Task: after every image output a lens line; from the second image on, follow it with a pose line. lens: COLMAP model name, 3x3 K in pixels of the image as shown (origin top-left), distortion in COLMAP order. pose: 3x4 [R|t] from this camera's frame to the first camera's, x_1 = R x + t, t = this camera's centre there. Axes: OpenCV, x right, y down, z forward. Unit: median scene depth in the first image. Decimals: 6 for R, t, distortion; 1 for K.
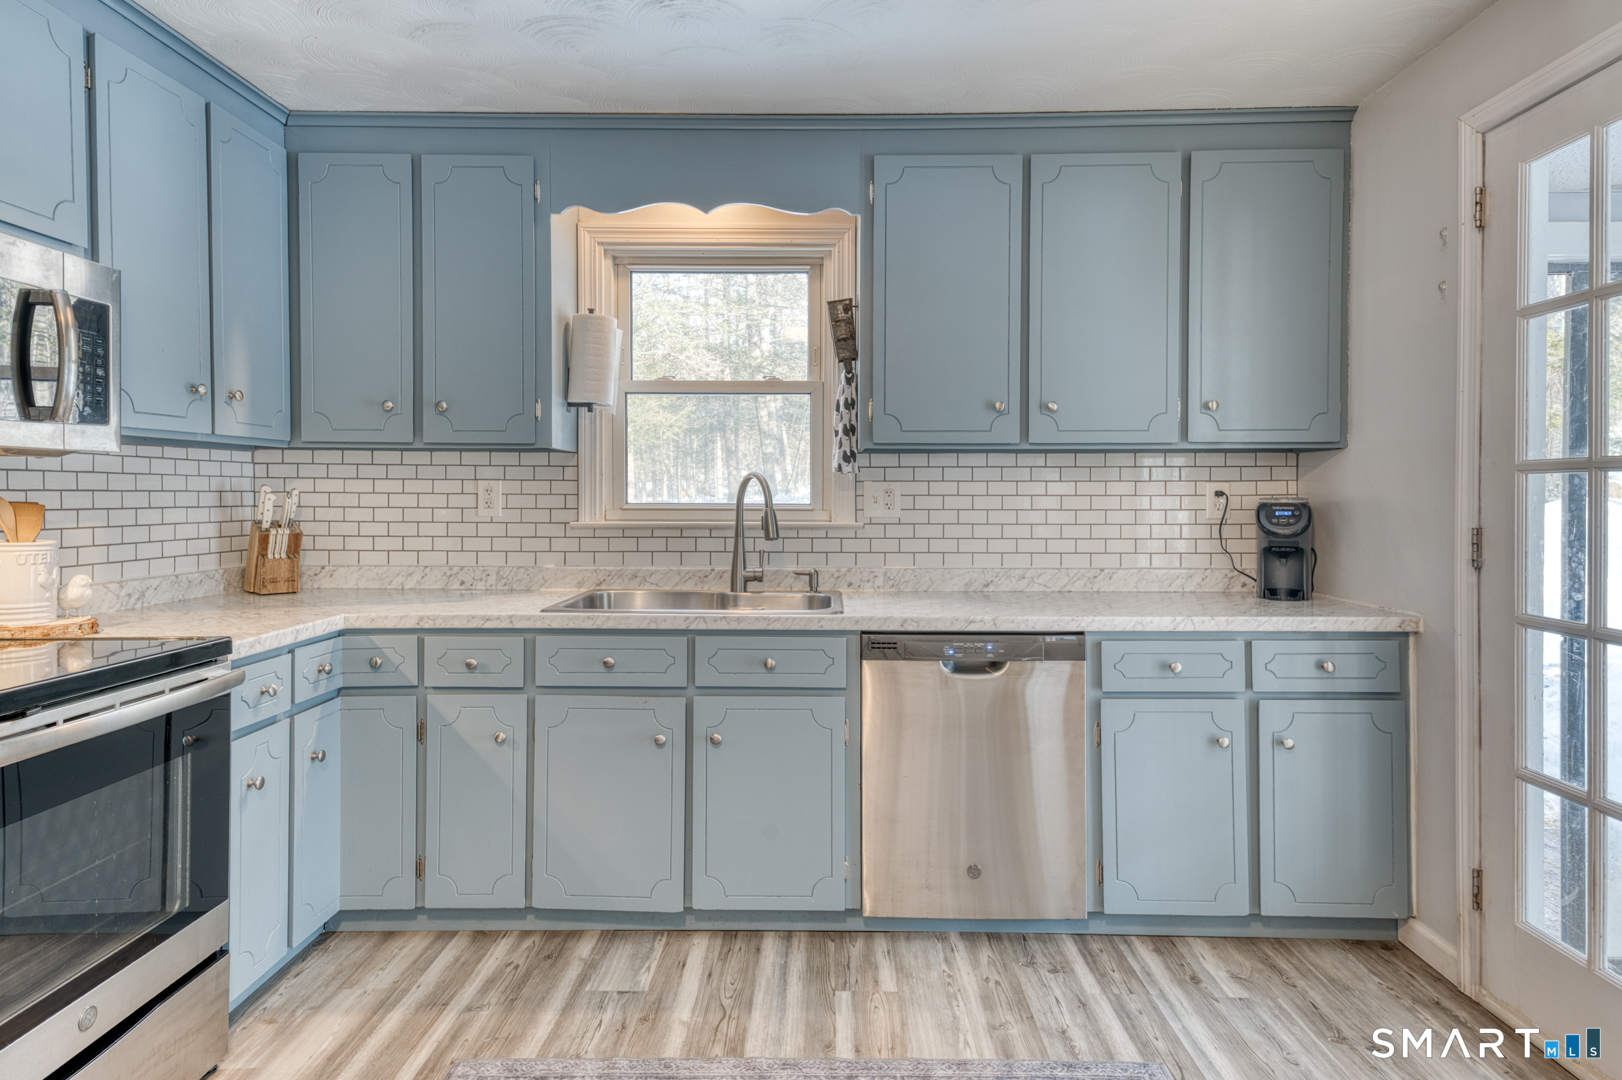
lens RADIAL K [[943.0, 0, 814.7], [0, 943.0, 500.6], [0, 0, 1]] dist [0.002009, -0.000188]
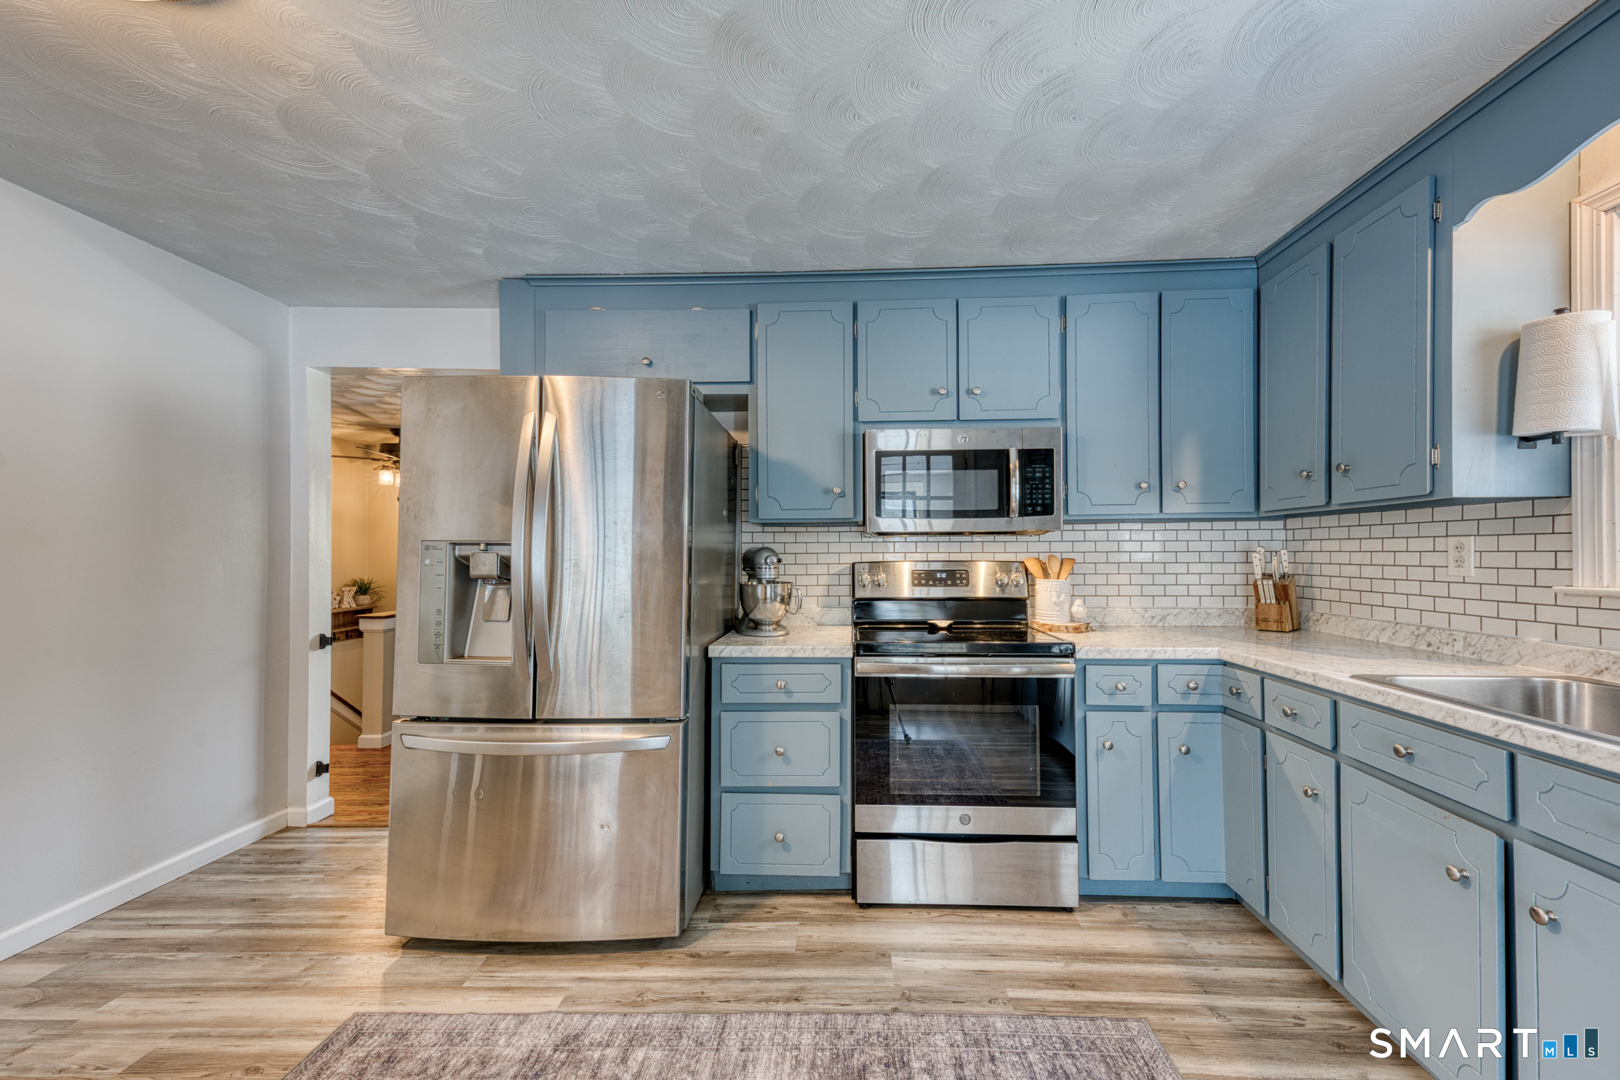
lens RADIAL K [[620.8, 0, 817.8], [0, 620.8, 553.5], [0, 0, 1]] dist [0.018031, -0.000022]
pose [[-0.048362, -0.005790, -0.998813, 0.349750], [-0.002751, 0.999980, -0.005664, 0.000077], [0.998826, 0.002474, -0.048377, 0.477889]]
